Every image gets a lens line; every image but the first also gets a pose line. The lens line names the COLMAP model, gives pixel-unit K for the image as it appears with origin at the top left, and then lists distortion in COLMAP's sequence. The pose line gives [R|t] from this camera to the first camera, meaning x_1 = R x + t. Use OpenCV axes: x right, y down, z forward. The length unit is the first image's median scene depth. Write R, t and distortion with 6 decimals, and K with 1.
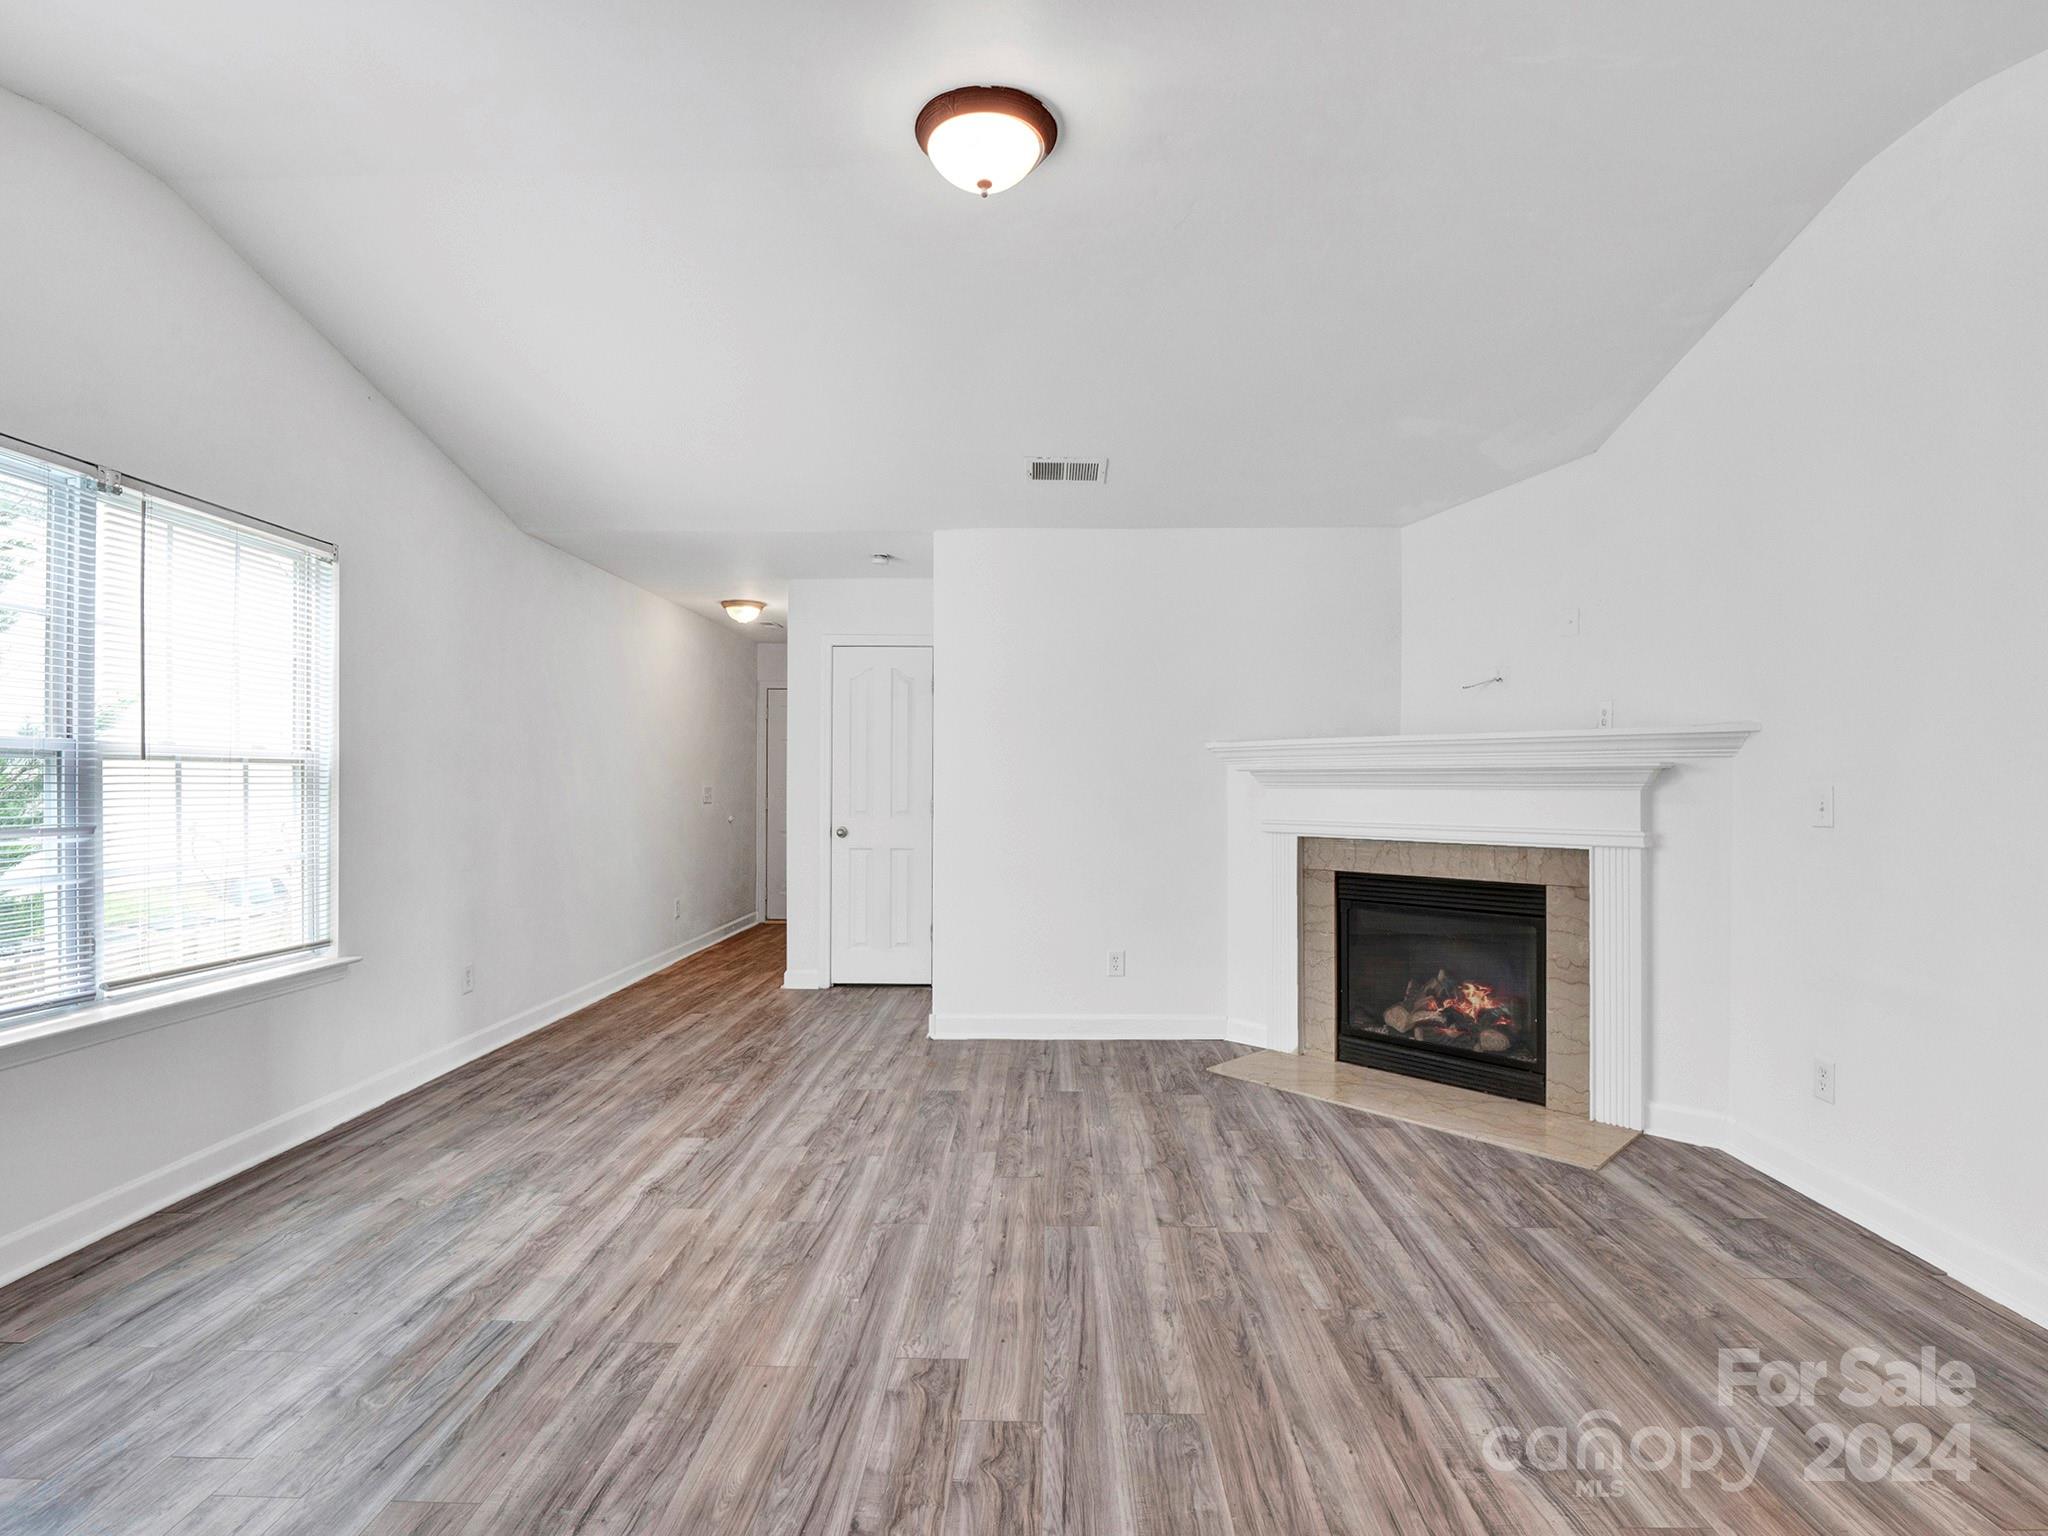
lens RADIAL K [[1014.5, 0, 1041.6], [0, 1014.5, 789.2], [0, 0, 1]] dist [-0.001060, -0.013229]
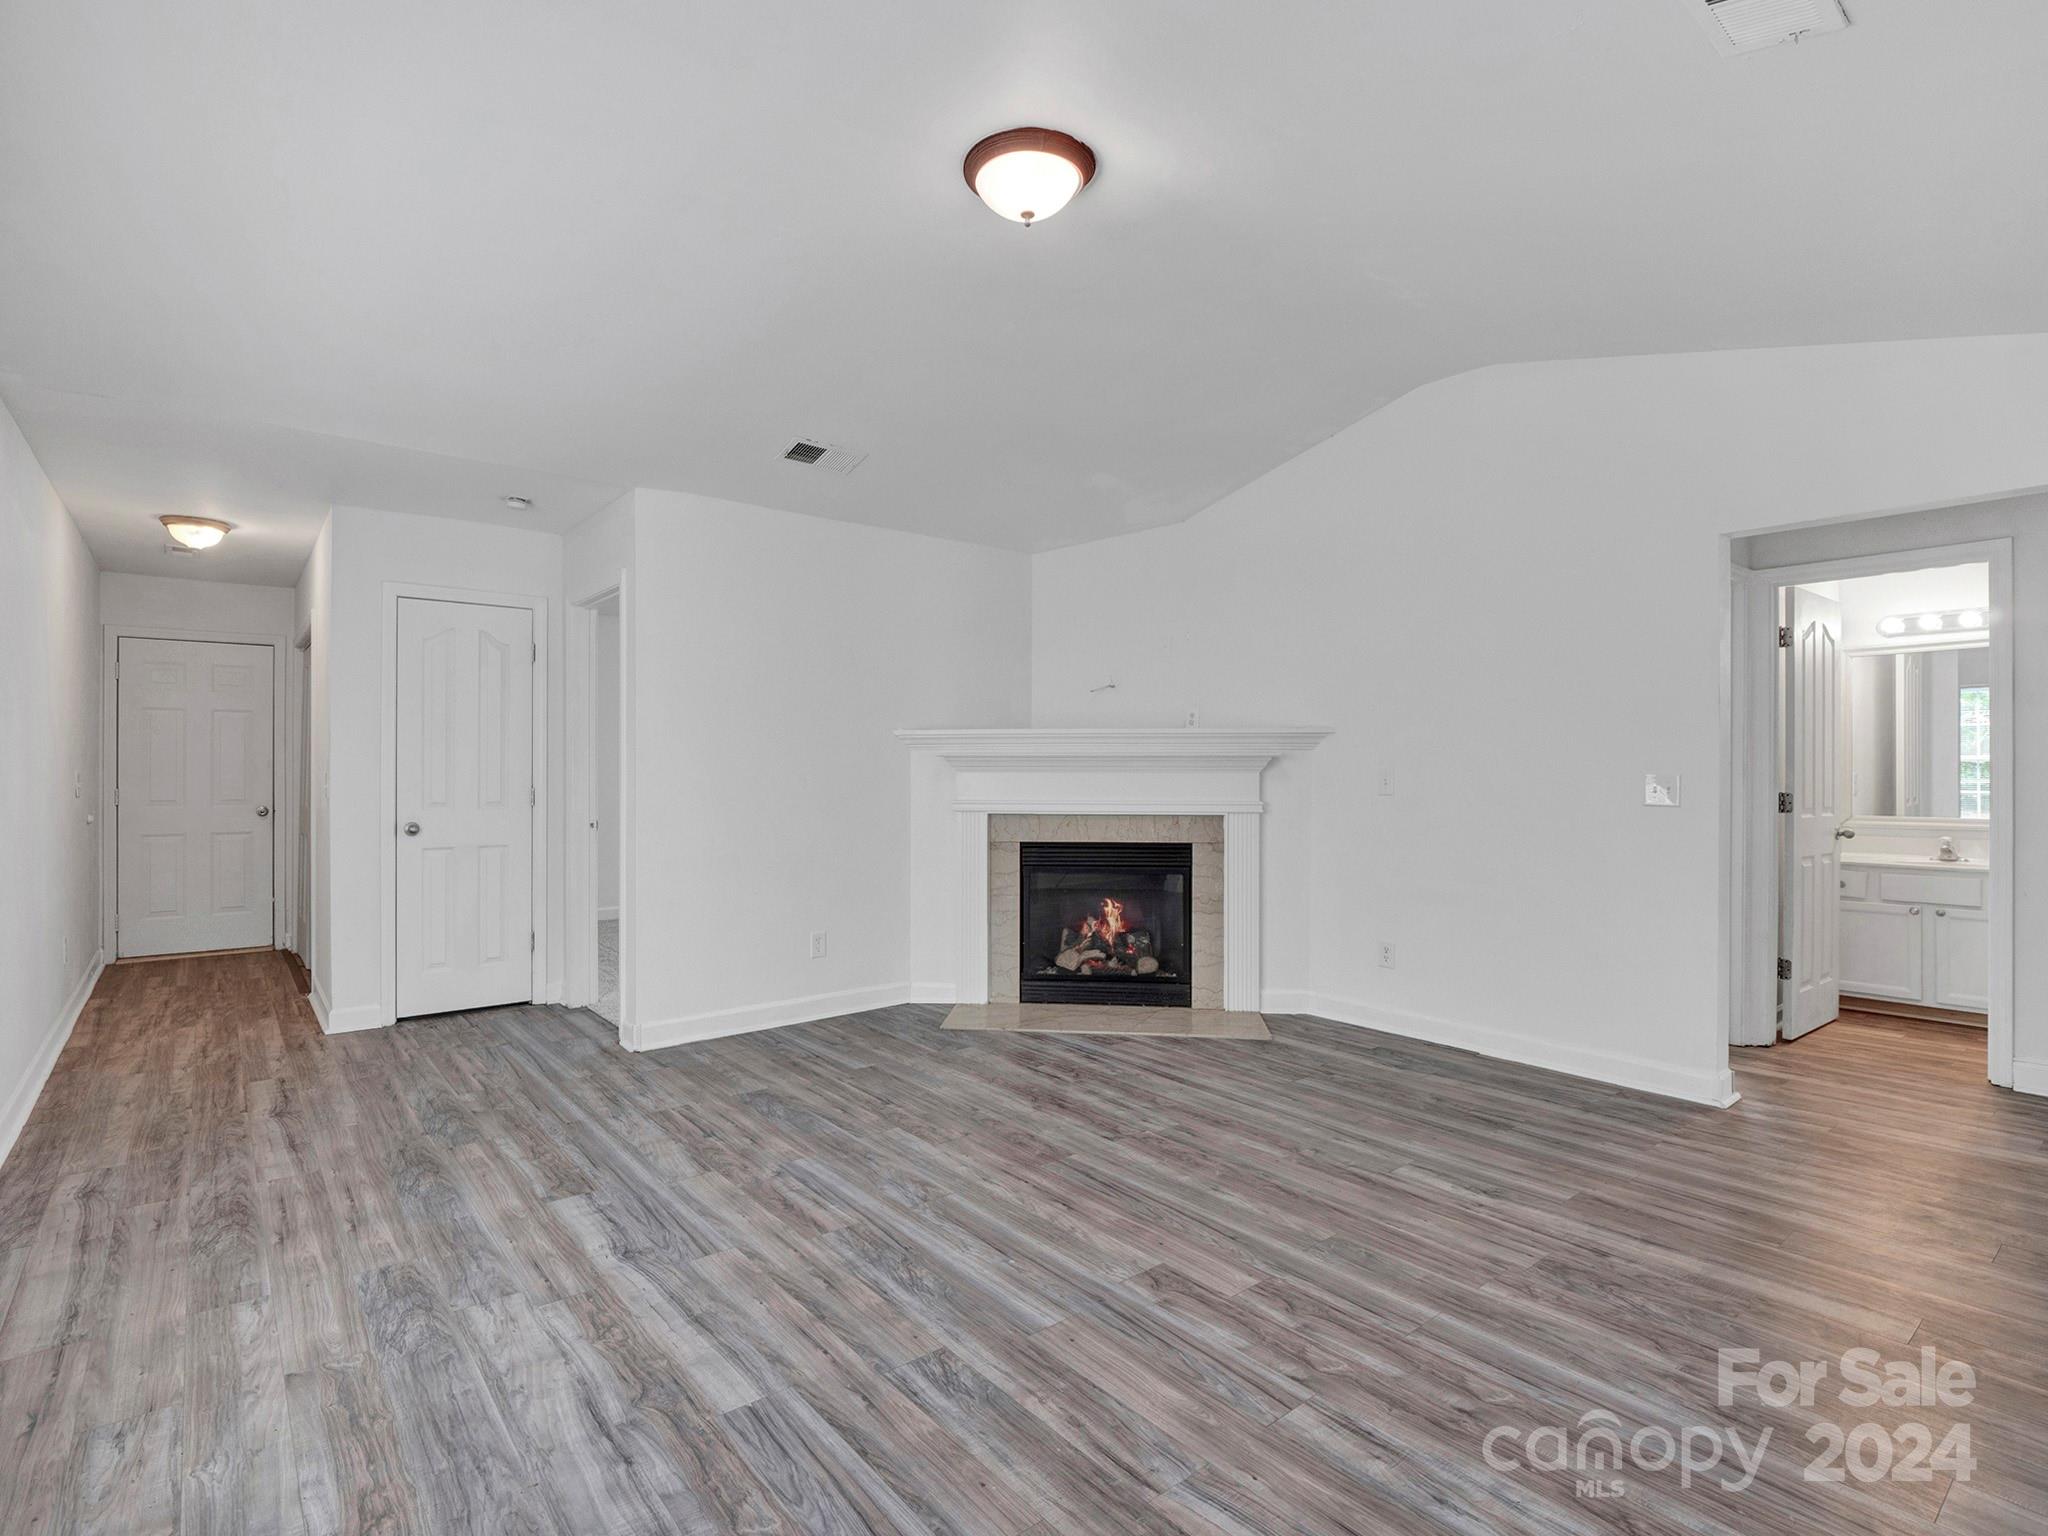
lens RADIAL K [[999.1, 0, 1023.6], [0, 999.1, 782.9], [0, 0, 1]] dist [-0.002076, -0.010802]
pose [[0.767005, -0.011285, 0.641542, -0.556414], [0.004757, 0.999918, 0.011901, -0.001737], [-0.641623, -0.006076, 0.766996, 0.136982]]
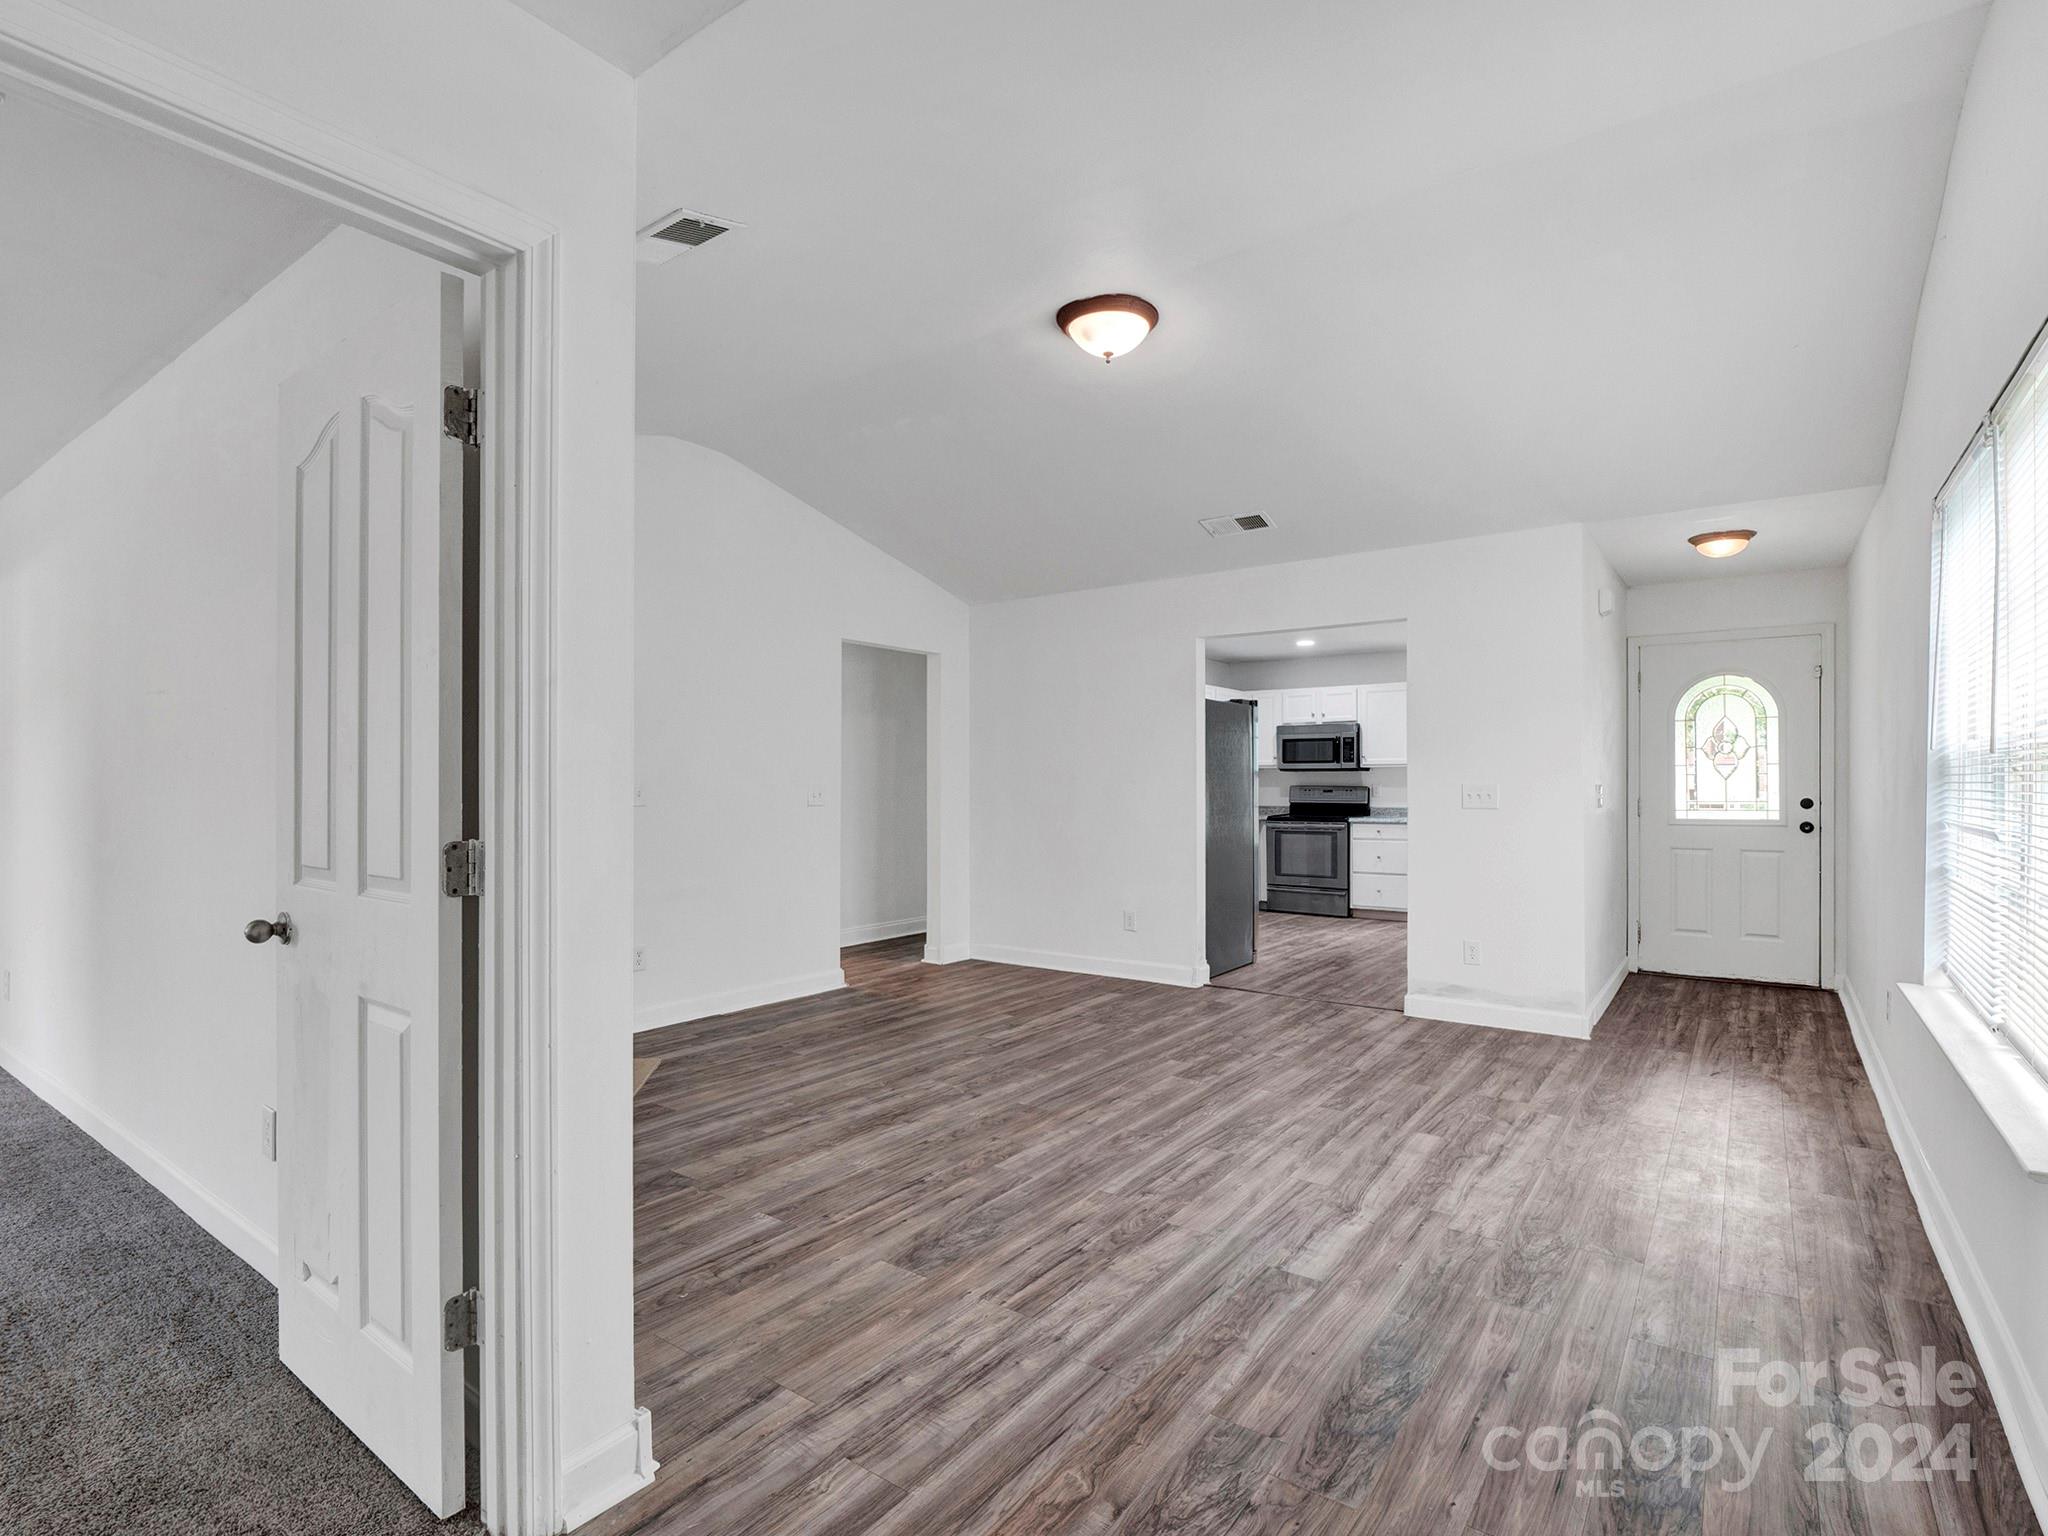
lens RADIAL K [[994.8, 0, 1013.9], [0, 994.8, 776.8], [0, 0, 1]] dist [0.004165, -0.014069]
pose [[-0.805738, 0.000265, 0.592273, -0.578086], [0.000799, 0.999999, 0.000640, -0.007857], [-0.592272, 0.000989, -0.805737, 1.637254]]
